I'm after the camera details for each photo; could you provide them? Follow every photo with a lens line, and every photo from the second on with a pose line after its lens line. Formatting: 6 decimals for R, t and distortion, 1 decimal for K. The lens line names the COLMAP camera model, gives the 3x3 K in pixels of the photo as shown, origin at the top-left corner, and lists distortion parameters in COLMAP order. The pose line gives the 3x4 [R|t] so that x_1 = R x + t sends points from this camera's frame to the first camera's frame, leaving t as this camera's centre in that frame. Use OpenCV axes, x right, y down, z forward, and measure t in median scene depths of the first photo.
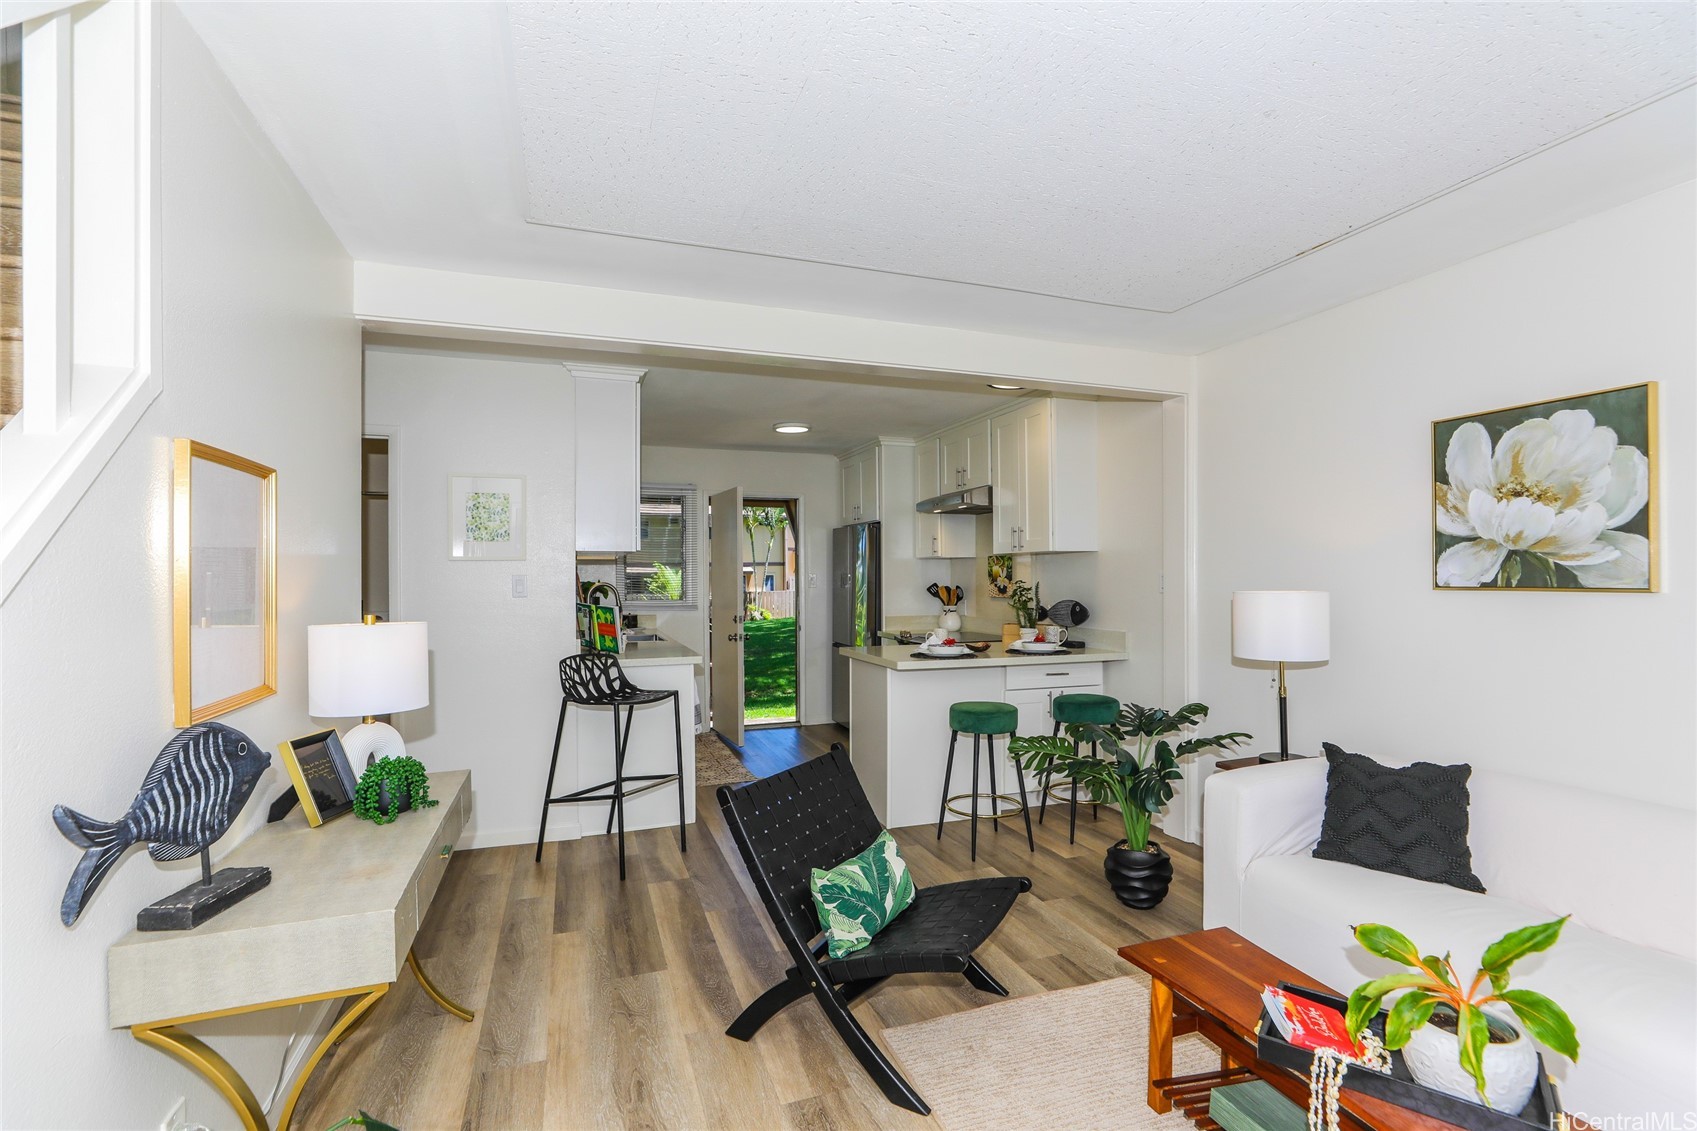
lens RADIAL K [[777.8, 0, 850.9], [0, 777.8, 571.7], [0, 0, 1]] dist [-0.003259, -0.000033]
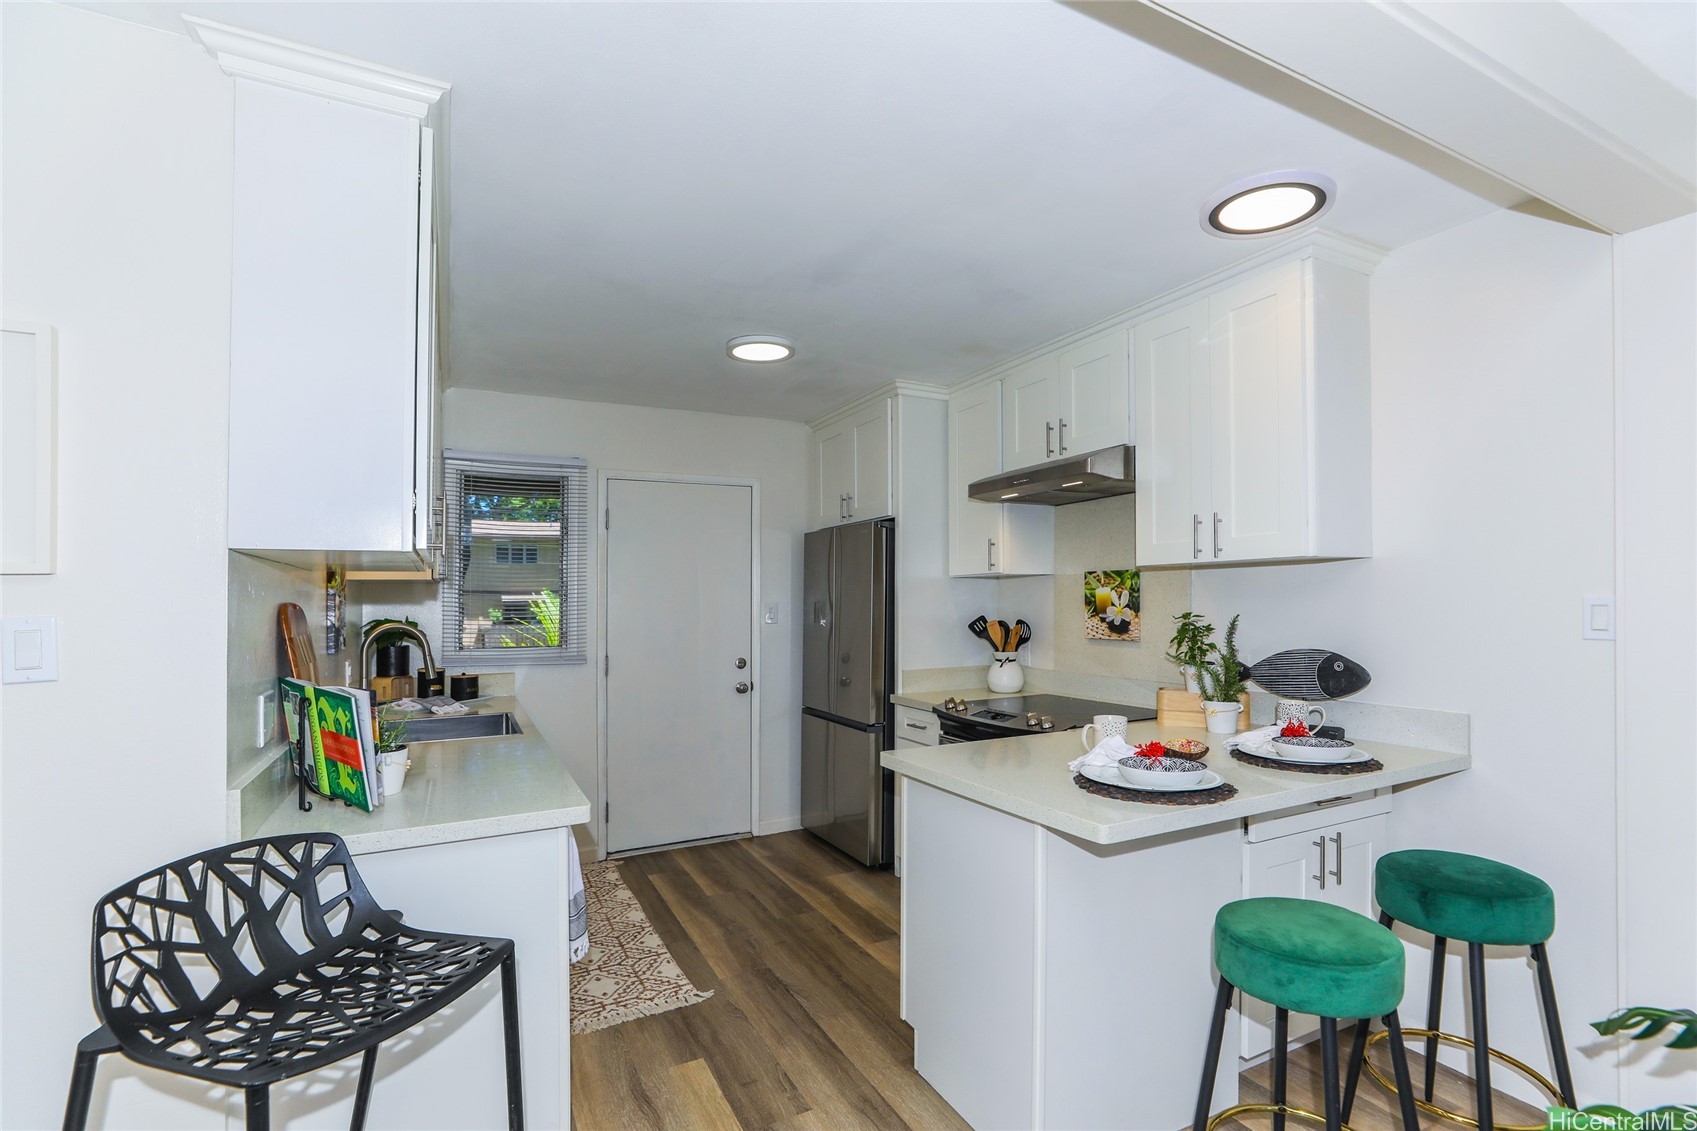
lens RADIAL K [[767.6, 0, 860.6], [0, 767.6, 594.1], [0, 0, 1]] dist [-0.003615, 0.000224]
pose [[0.991050, -0.005487, 0.133376, -0.160086], [0.006159, 0.999970, -0.004624, -0.001559], [-0.133347, 0.005404, 0.991055, 0.903696]]
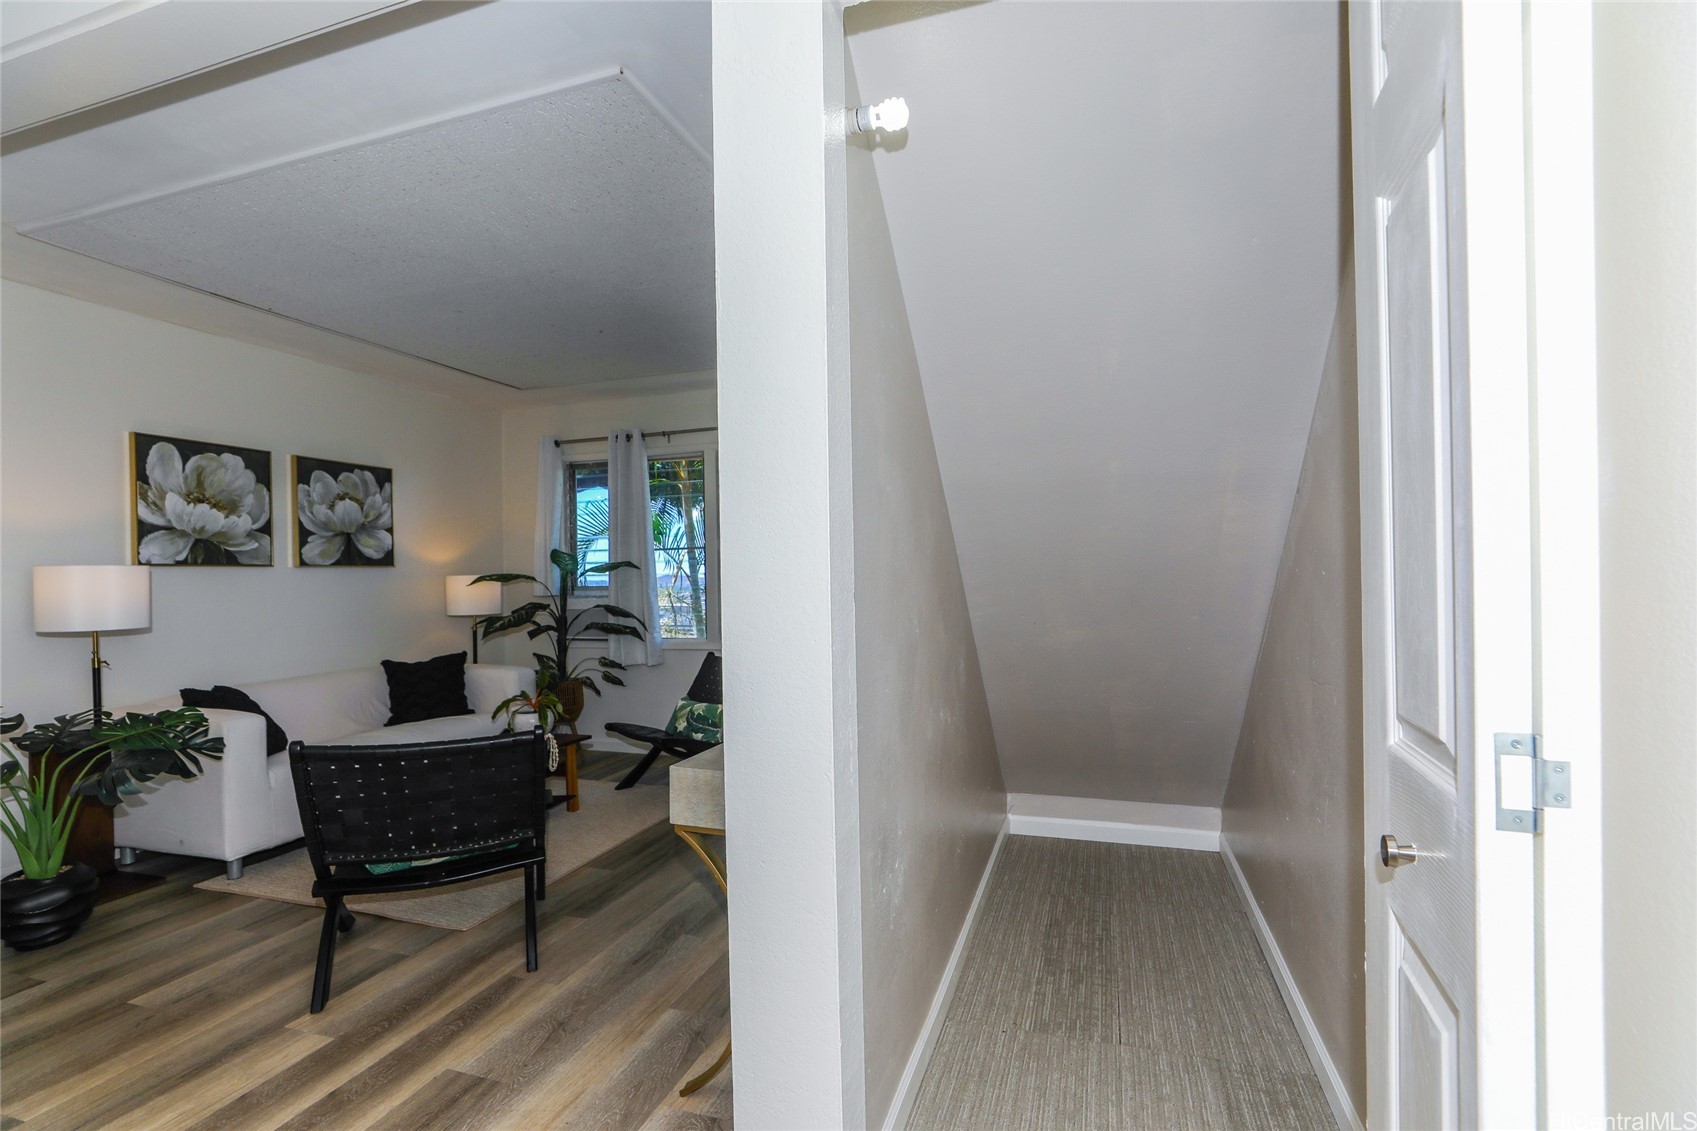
lens RADIAL K [[767.6, 0, 860.6], [0, 767.6, 594.1], [0, 0, 1]] dist [-0.003615, 0.000224]
pose [[-0.795652, 0.004959, 0.605734, -0.935309], [0.016702, 0.999766, 0.013754, 0.071460], [-0.605524, 0.021060, -0.795548, 1.281327]]
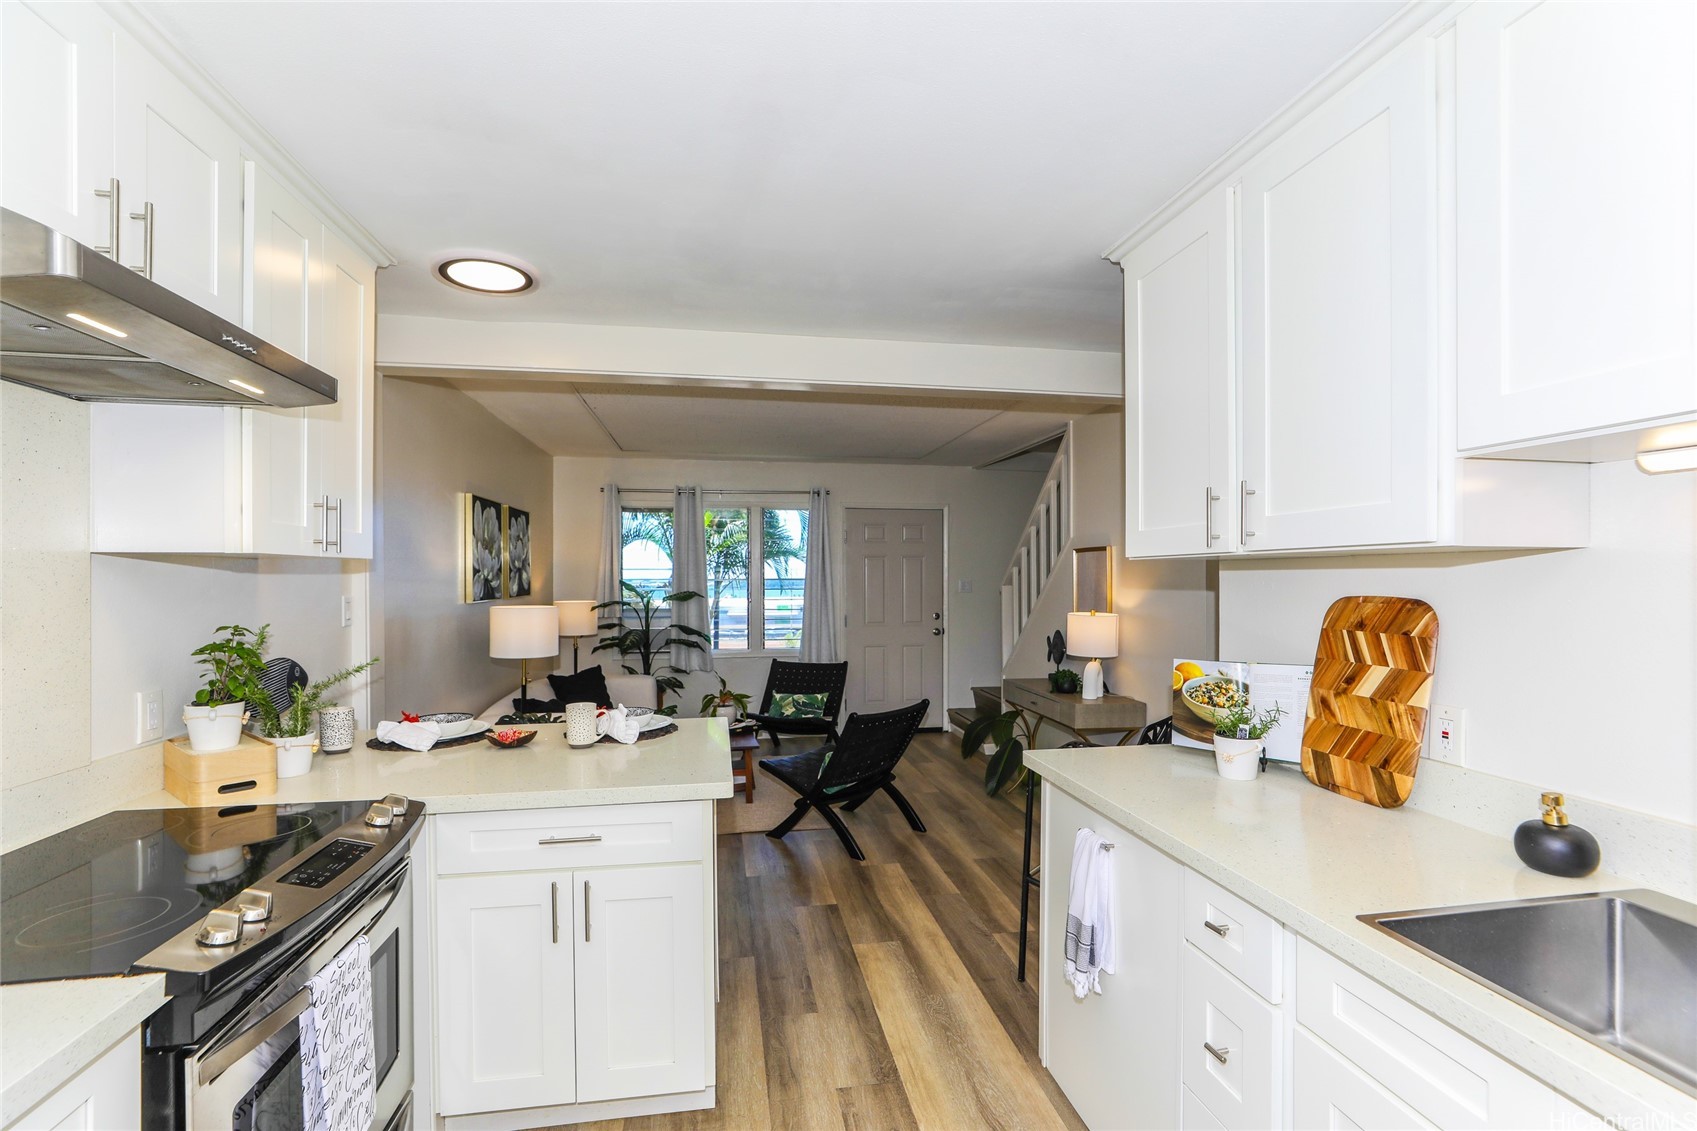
lens RADIAL K [[777.8, 0, 850.9], [0, 777.8, 571.7], [0, 0, 1]] dist [-0.003259, -0.000033]
pose [[-0.985060, 0.011476, 0.171827, -0.259216], [0.009809, 0.999896, -0.010546, -0.017941], [-0.171930, -0.008703, -0.985071, 2.417715]]
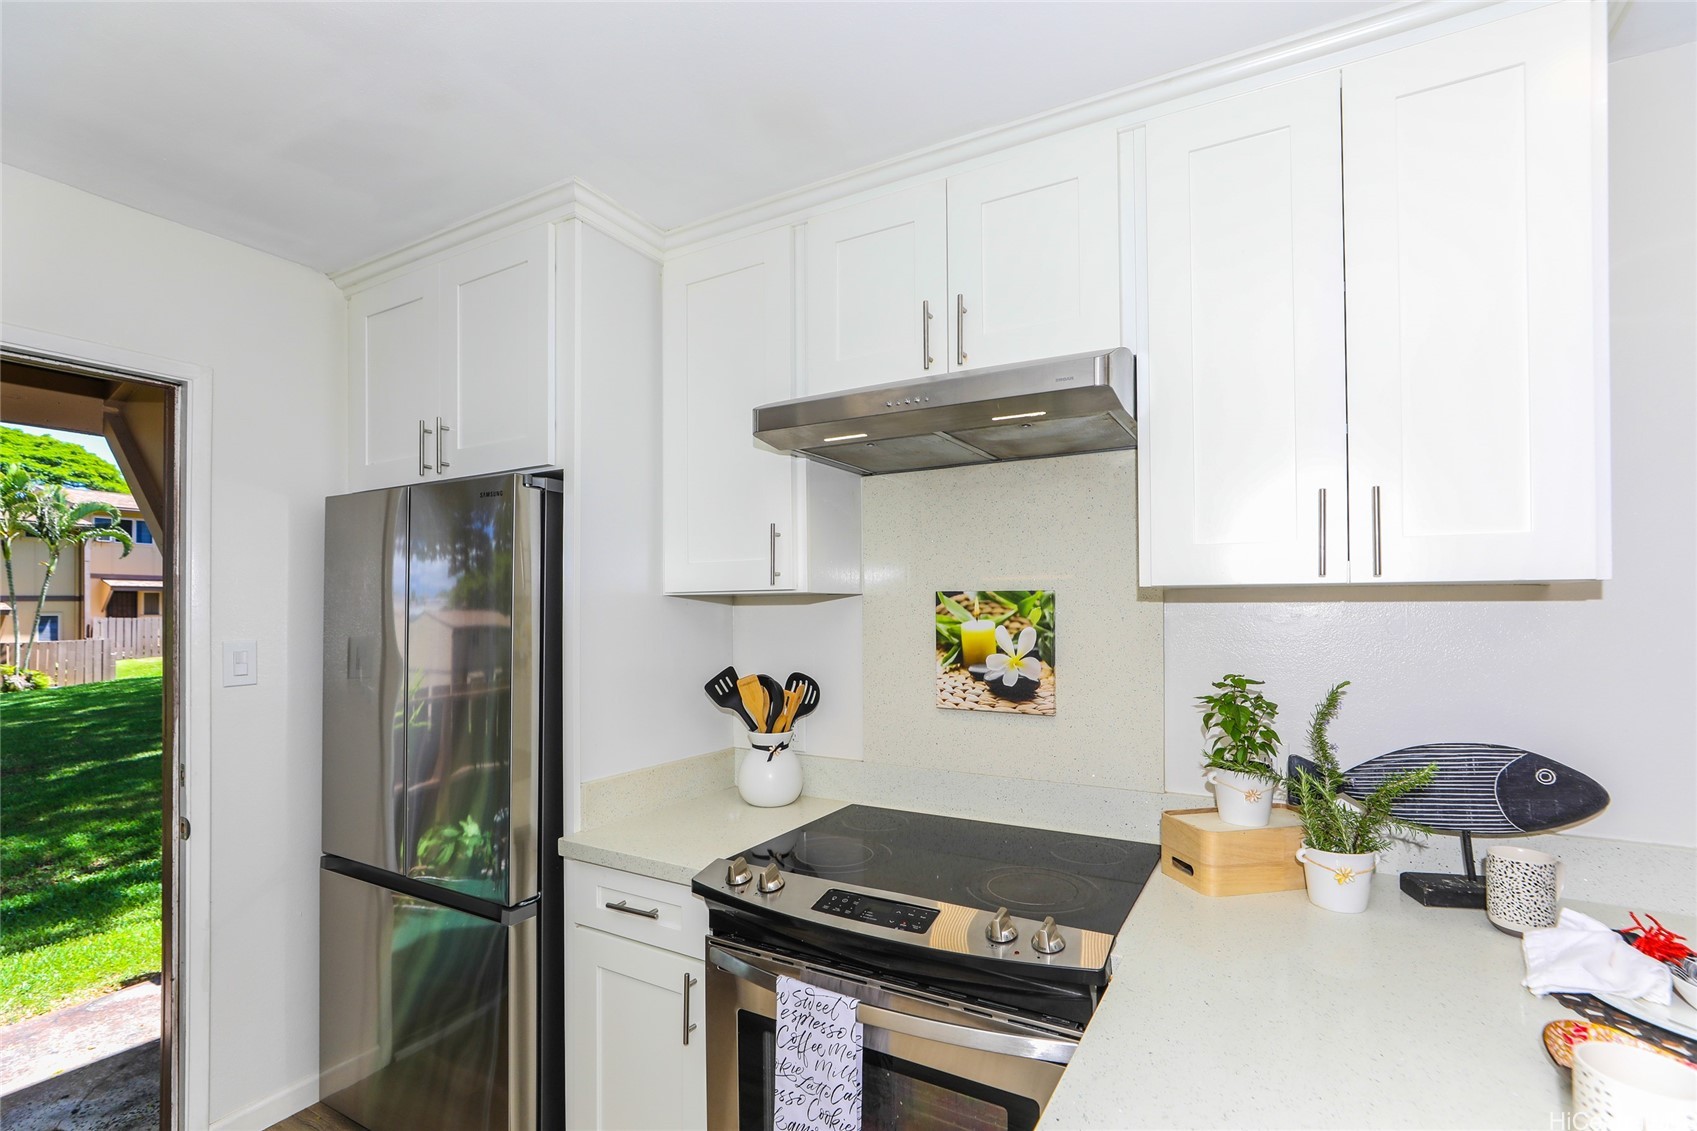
lens RADIAL K [[766.0, 0, 828.1], [0, 766.0, 612.6], [0, 0, 1]] dist [-0.001637, 0.000296]
pose [[0.770939, 0.001911, 0.636906, -0.163004], [-0.004192, 0.999989, 0.002074, -0.023121], [-0.636895, -0.004269, 0.770939, 1.611575]]
